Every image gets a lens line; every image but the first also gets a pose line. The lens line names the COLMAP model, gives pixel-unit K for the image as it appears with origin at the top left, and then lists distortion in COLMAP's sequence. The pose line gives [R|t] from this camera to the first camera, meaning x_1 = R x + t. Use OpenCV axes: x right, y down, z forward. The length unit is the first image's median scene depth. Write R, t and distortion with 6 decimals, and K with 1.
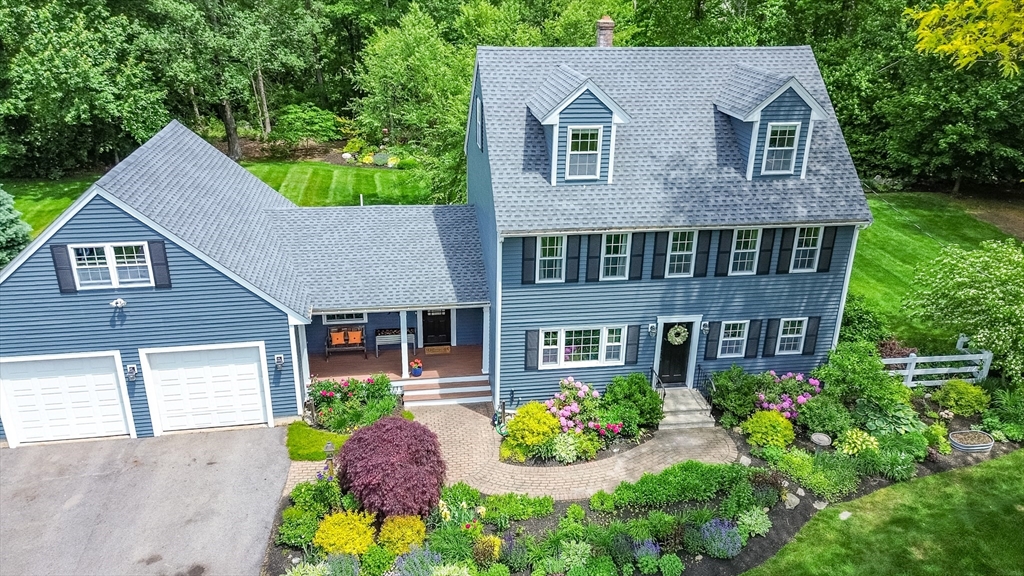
lens RADIAL K [[815.6, 0, 512.0], [0, 815.6, 288.0], [0, 0, 1]] dist [0.063303, -0.064286]
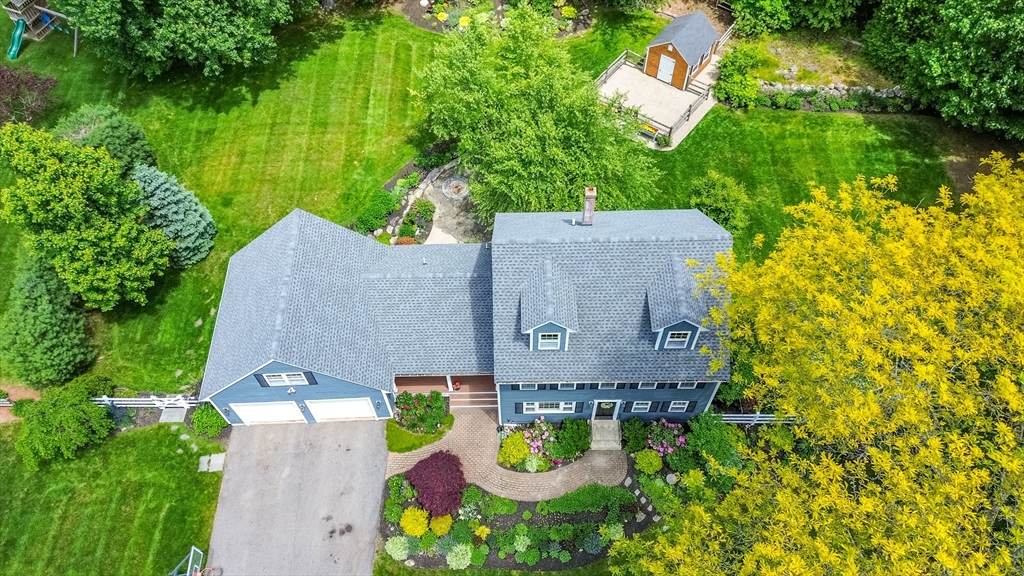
lens RADIAL K [[815.6, 0, 512.0], [0, 815.6, 288.0], [0, 0, 1]] dist [0.063303, -0.064286]
pose [[0.989016, 0.101888, -0.107081, 0.171364], [-0.018888, 0.805637, 0.592108, -1.171542], [0.146597, -0.583582, 0.798713, -0.242602]]
